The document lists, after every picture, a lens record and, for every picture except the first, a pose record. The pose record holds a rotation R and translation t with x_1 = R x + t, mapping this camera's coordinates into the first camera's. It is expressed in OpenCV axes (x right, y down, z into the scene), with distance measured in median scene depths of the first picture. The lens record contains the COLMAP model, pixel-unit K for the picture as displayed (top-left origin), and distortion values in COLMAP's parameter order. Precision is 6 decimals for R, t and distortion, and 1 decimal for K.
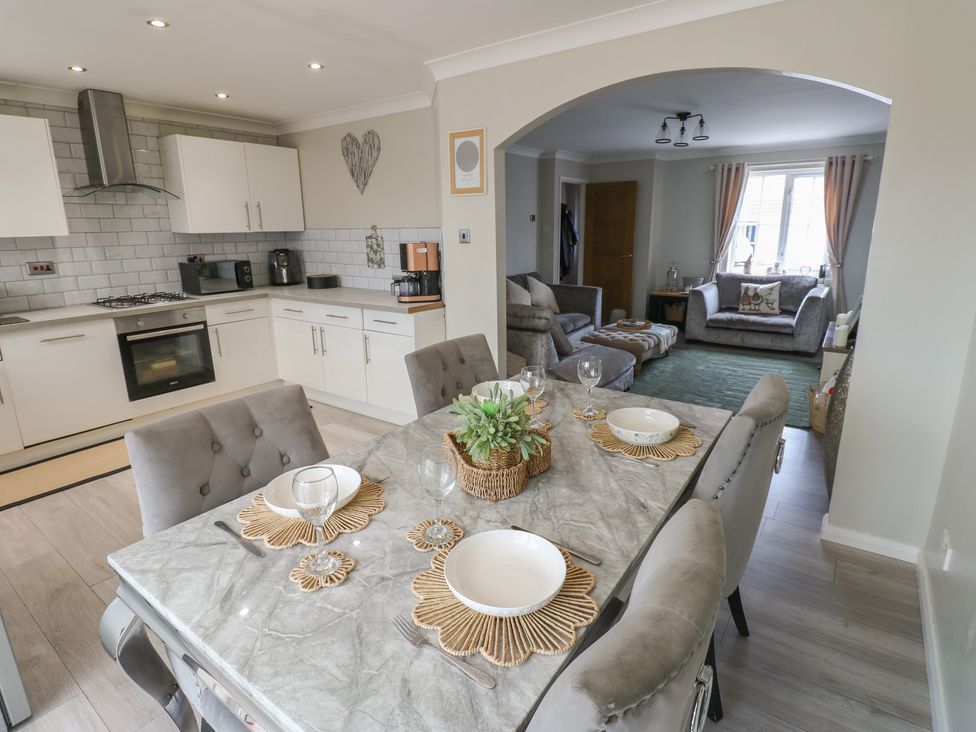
lens RADIAL K [[515.3, 0, 494.2], [0, 515.3, 355.1], [0, 0, 1]] dist [0.008665, -0.013454]
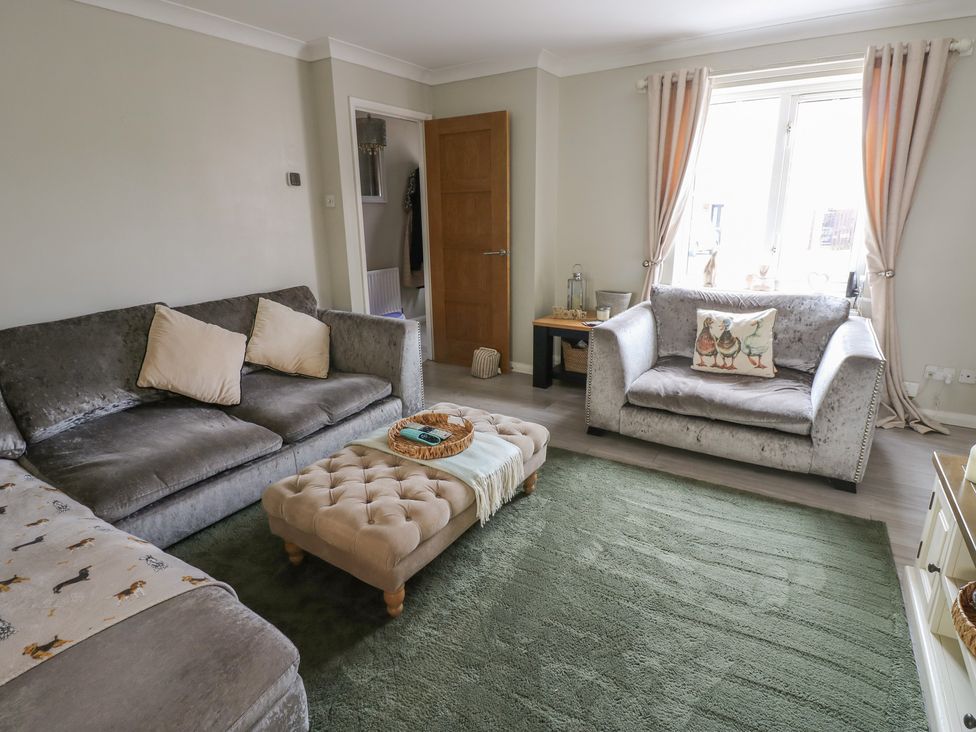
lens RADIAL K [[515.3, 0, 494.2], [0, 515.3, 355.1], [0, 0, 1]] dist [0.008665, -0.013454]
pose [[0.998445, -0.015411, 0.053578, 0.197393], [0.014115, 0.999600, 0.024492, -0.085312], [-0.053934, -0.023697, 0.998263, 0.395512]]
